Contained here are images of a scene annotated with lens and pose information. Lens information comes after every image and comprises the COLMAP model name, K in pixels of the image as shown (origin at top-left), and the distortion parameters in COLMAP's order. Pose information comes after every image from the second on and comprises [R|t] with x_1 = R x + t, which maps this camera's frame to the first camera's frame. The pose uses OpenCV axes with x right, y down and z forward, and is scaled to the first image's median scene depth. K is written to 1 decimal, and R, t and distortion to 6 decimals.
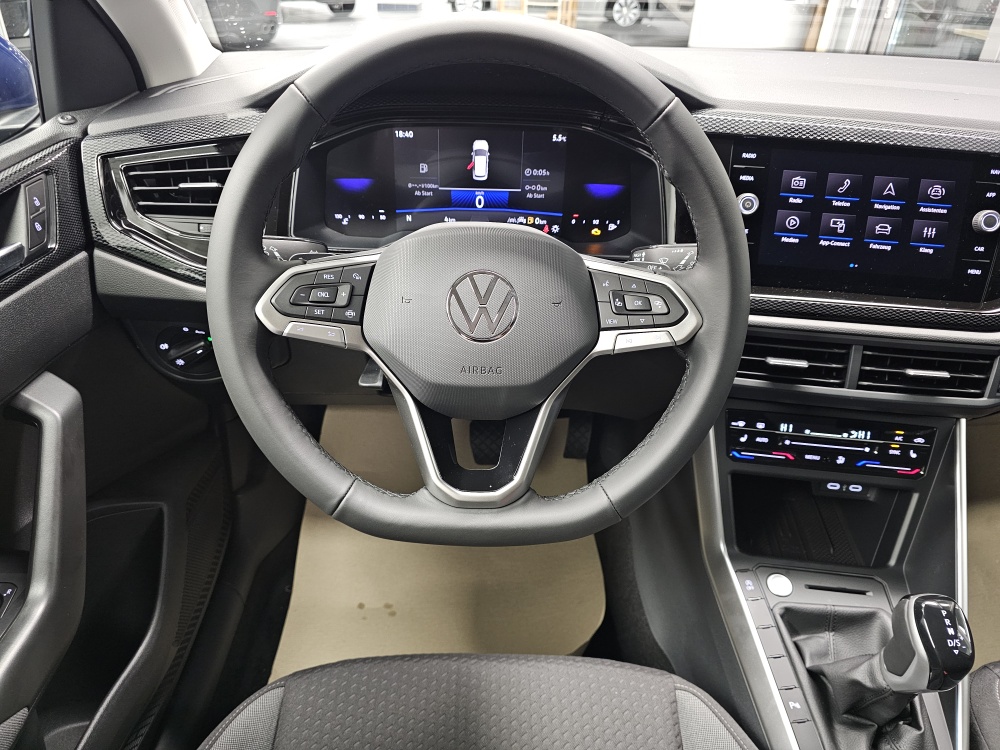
lens RADIAL K [[679.2, 0, 503.8], [0, 679.2, 375.4], [0, 0, 1]] dist [0.011864, -0.008578]
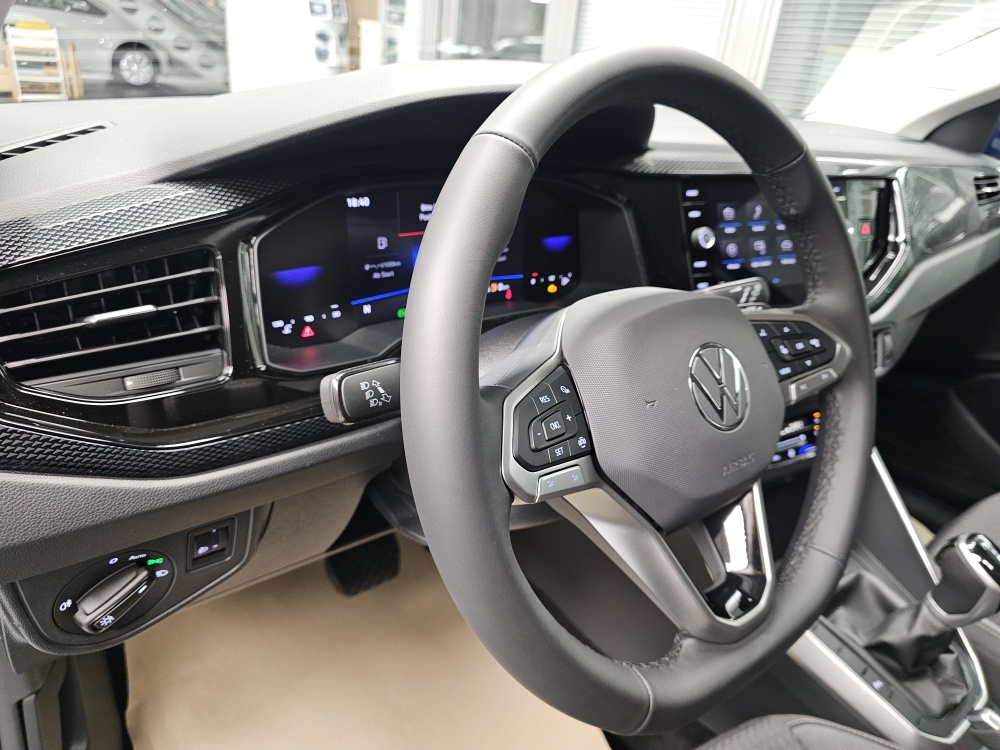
lens RADIAL K [[679.2, 0, 500.6], [0, 679.2, 373.6], [0, 0, 1]] dist [0.011864, -0.008578]
pose [[0.796119, -0.225486, 0.561561, -0.469281], [0.266925, 0.963679, 0.008534, -0.130665], [-0.543089, 0.143101, 0.827391, 0.305865]]
